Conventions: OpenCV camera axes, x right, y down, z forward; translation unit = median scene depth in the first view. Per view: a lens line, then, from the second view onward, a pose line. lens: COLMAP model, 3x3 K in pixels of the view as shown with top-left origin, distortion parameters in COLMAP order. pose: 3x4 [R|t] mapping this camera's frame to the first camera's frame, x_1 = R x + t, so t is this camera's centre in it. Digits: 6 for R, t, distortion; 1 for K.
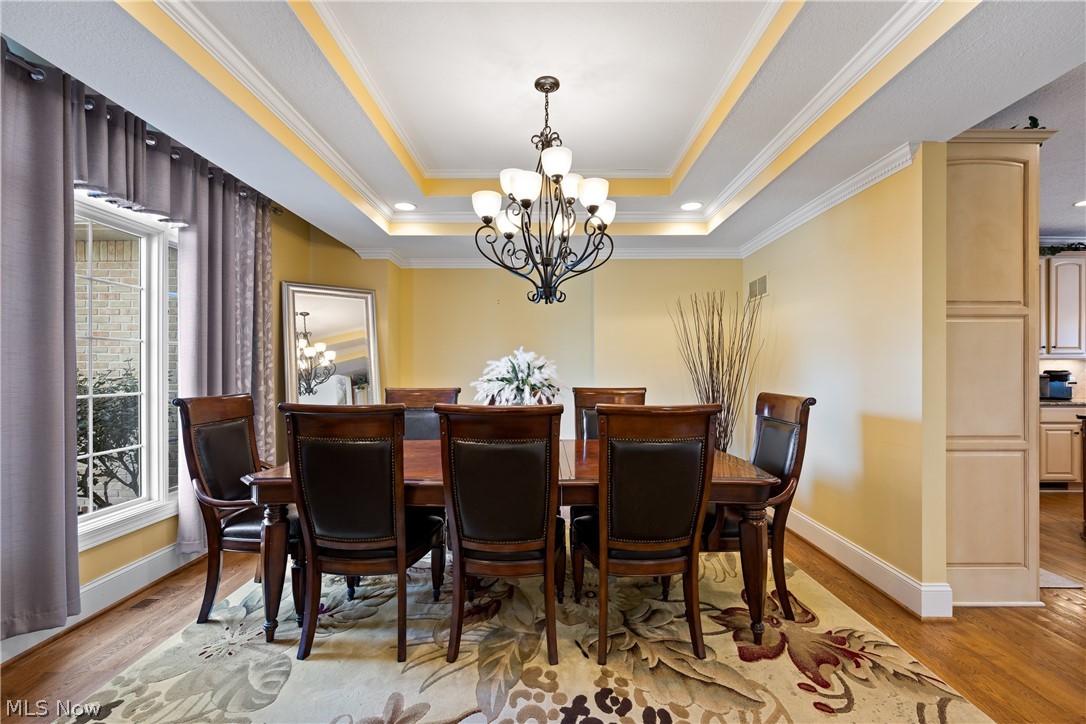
lens RADIAL K [[470.1, 0, 543.3], [0, 470.1, 364.6], [0, 0, 1]] dist [0.001288, -0.000025]
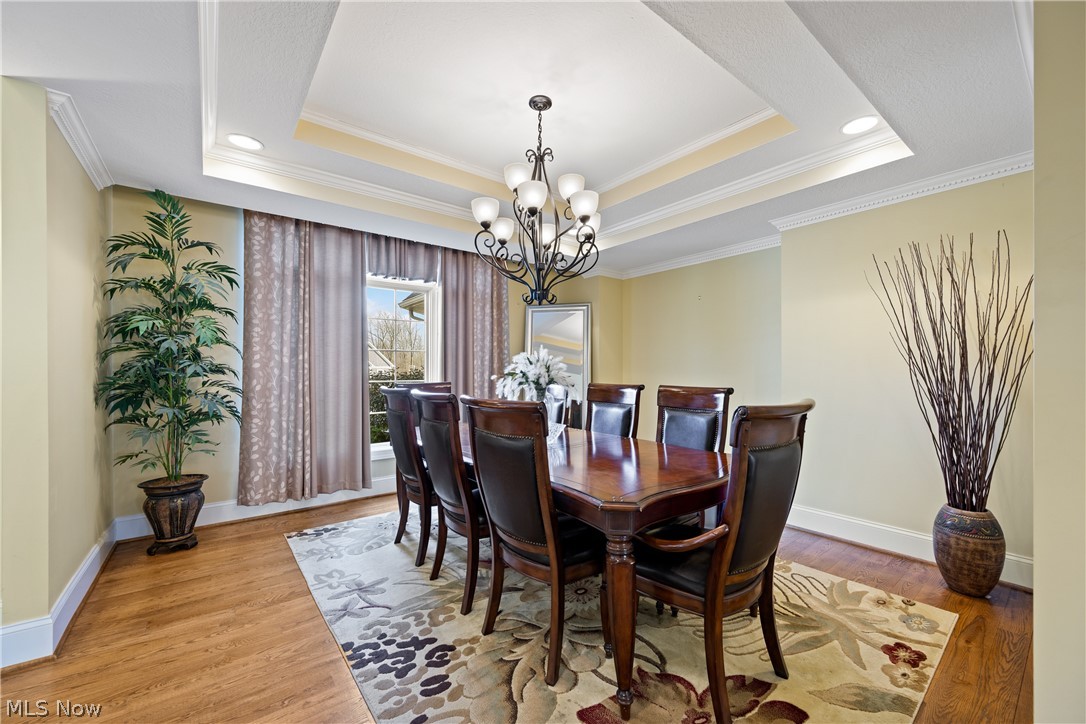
lens RADIAL K [[427.2, 0, 545.2], [0, 427.2, 365.6], [0, 0, 1]] dist [-0.000924, -0.000059]
pose [[0.621201, -0.008307, -0.783608, 0.841076], [0.008328, 0.999957, -0.003998, 0.017004], [0.783607, -0.004043, 0.621243, 0.421323]]
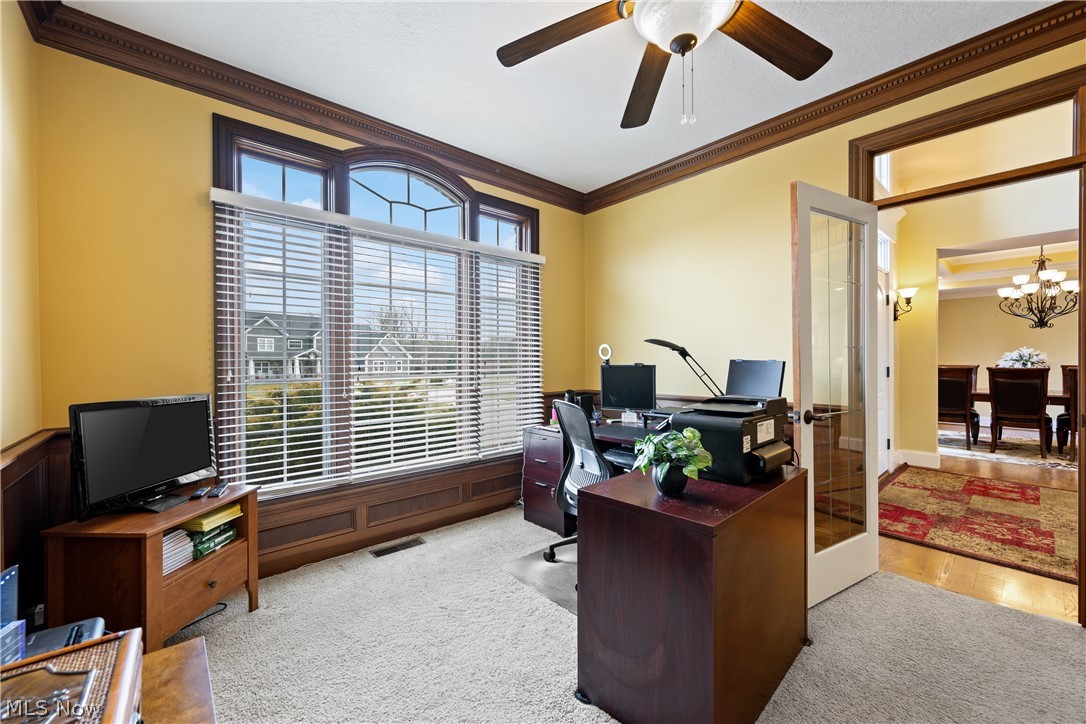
lens RADIAL K [[426.1, 0, 539.2], [0, 426.1, 366.6], [0, 0, 1]] dist [0.000643, 0.000076]
pose [[0.659751, 0.004136, -0.751473, -0.052288], [0.007510, 0.999899, 0.012097, 0.022603], [0.751447, -0.013624, 0.659653, -2.649668]]
